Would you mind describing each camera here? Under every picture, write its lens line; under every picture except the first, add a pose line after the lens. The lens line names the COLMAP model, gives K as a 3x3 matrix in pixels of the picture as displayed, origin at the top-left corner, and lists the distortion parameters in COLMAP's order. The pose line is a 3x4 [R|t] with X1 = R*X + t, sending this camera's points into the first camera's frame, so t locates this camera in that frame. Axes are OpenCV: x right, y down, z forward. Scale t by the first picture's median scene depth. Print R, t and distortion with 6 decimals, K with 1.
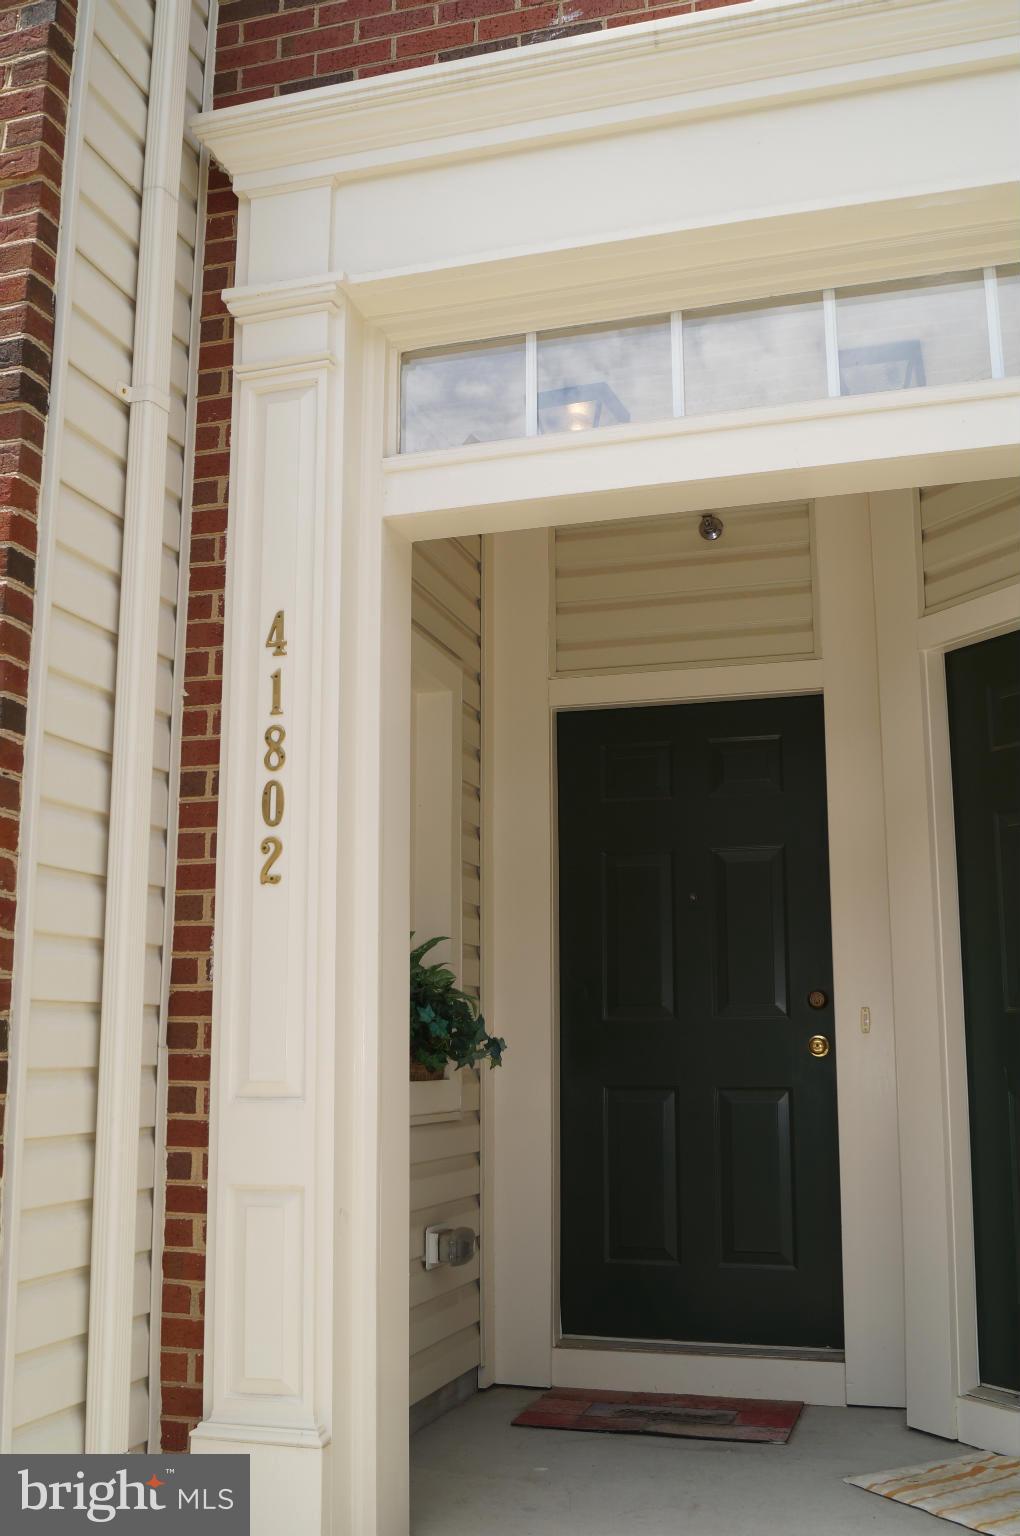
lens RADIAL K [[1578.0, 0, 510.0], [0, 1578.0, 768.0], [0, 0, 1]] dist [-0.061382, 0.007967]
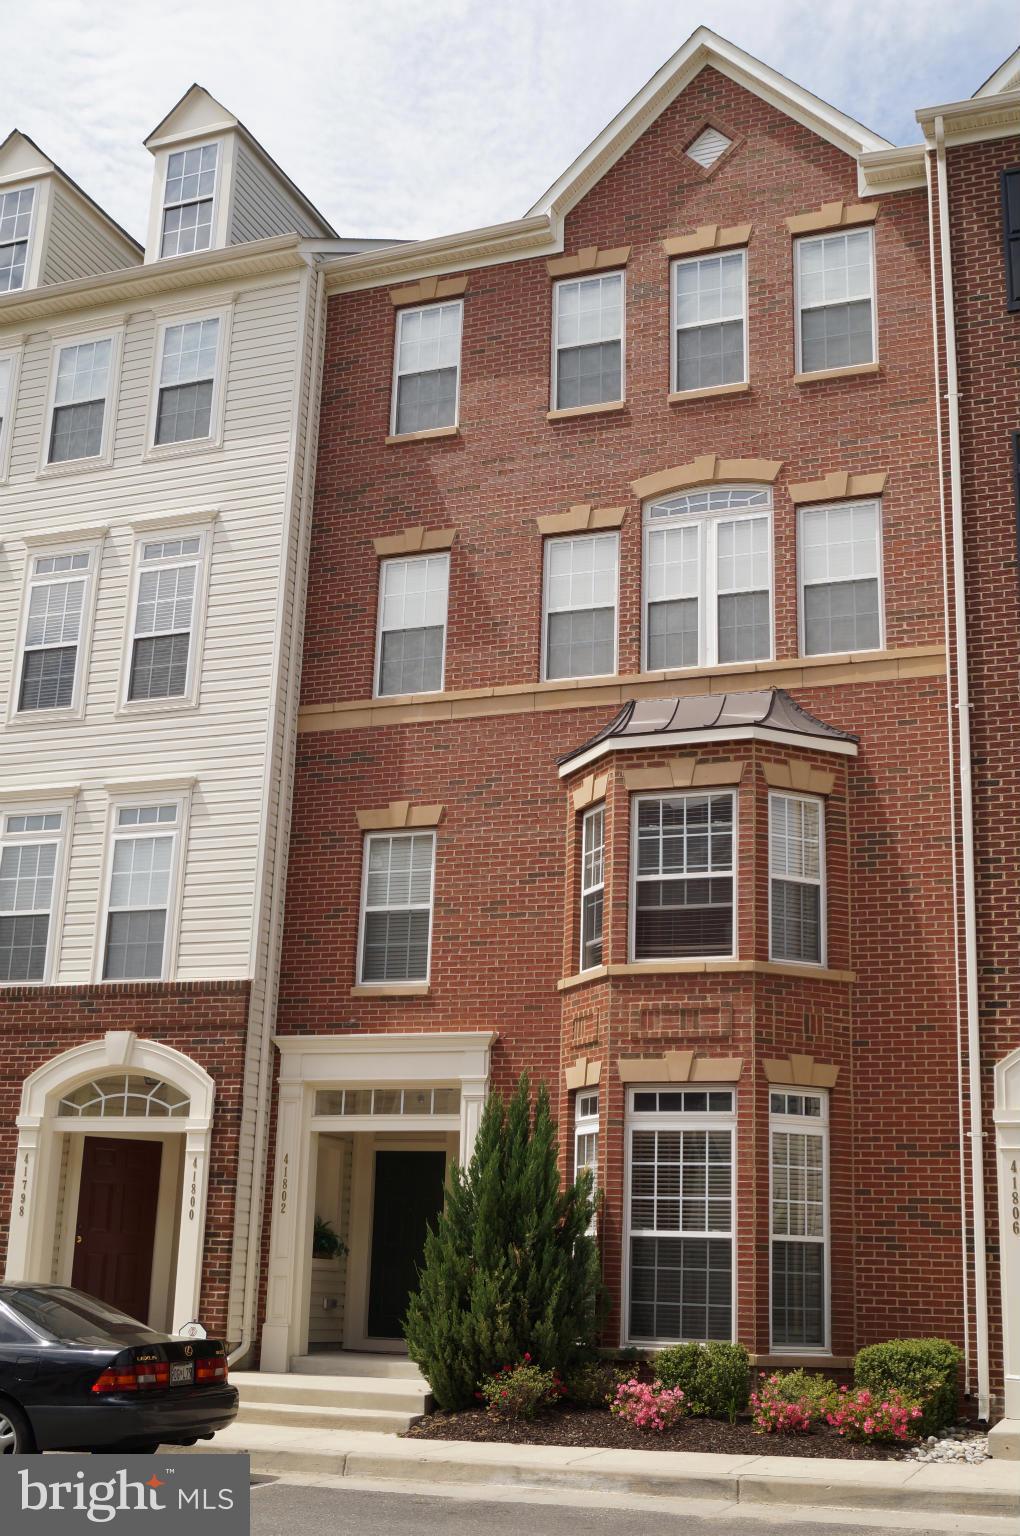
lens RADIAL K [[1843.9, 0, 510.0], [0, 1843.9, 768.0], [0, 0, 1]] dist [-0.007800, 0.010343]
pose [[0.996978, 0.007950, -0.077279, 0.951156], [-0.015252, 0.995420, -0.094371, -0.748158], [0.076175, 0.095264, 0.992533, -4.607705]]
